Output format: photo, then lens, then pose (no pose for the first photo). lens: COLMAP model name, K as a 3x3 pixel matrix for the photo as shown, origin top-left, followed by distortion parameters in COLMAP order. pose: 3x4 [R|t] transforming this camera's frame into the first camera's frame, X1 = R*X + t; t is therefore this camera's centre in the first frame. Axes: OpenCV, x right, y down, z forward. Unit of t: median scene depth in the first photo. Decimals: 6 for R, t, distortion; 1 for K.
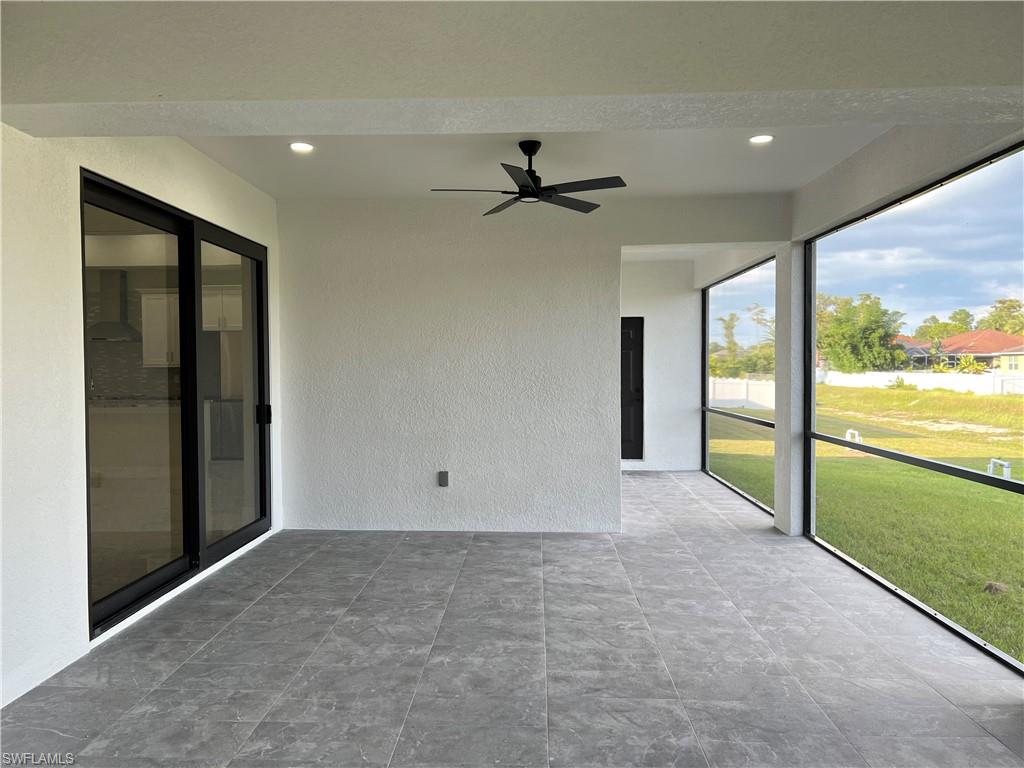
lens RADIAL K [[764.7, 0, 513.5], [0, 764.7, 384.4], [0, 0, 1]] dist [0.062693, -0.073241]
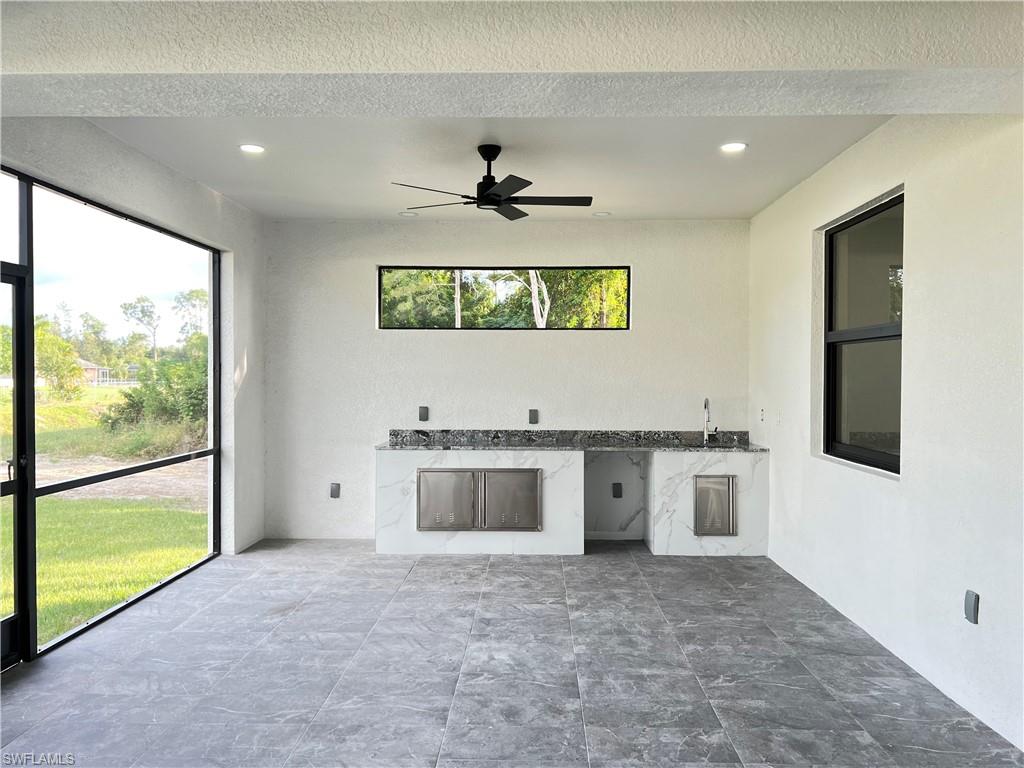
lens RADIAL K [[764.7, 0, 509.8], [0, 764.7, 381.2], [0, 0, 1]] dist [0.062693, -0.073241]
pose [[-0.999998, -0.000139, -0.001768, -0.031673], [-0.000200, 0.999422, 0.034000, -0.043172], [0.001762, 0.034001, -0.999420, 1.408995]]
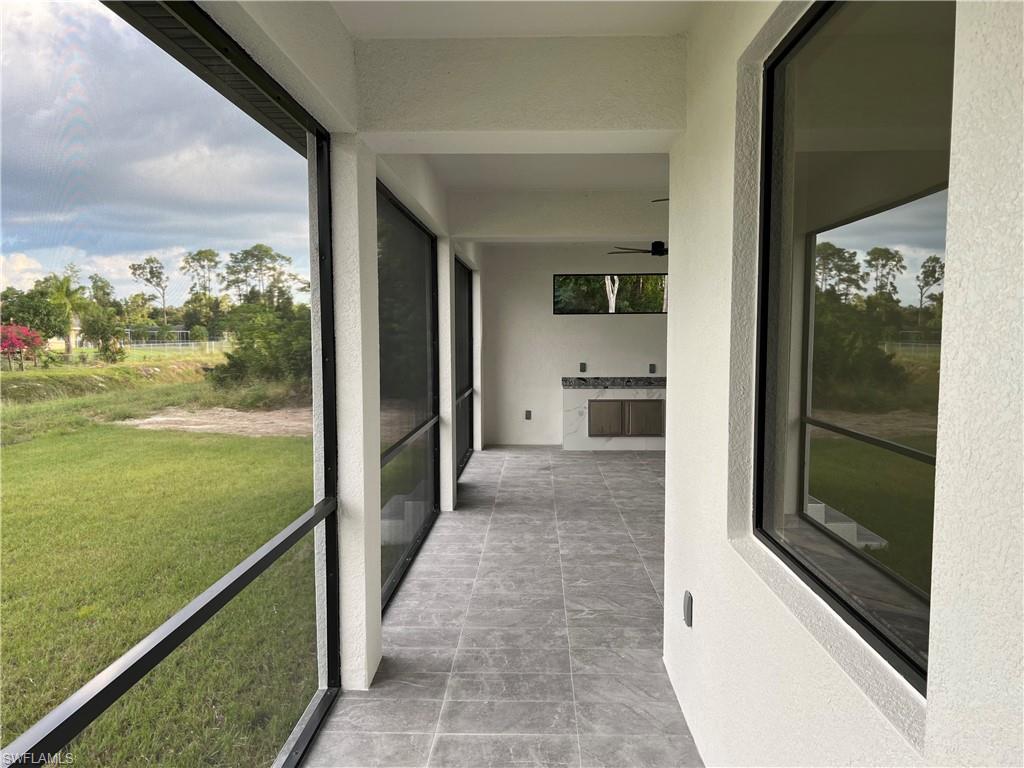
lens RADIAL K [[764.7, 0, 512.8], [0, 764.7, 386.6], [0, 0, 1]] dist [0.062693, -0.073241]
pose [[-0.999975, 0.005564, 0.004338, 0.389331], [0.005947, 0.995552, 0.094028, -0.100452], [-0.003796, 0.094051, -0.995560, 2.413064]]
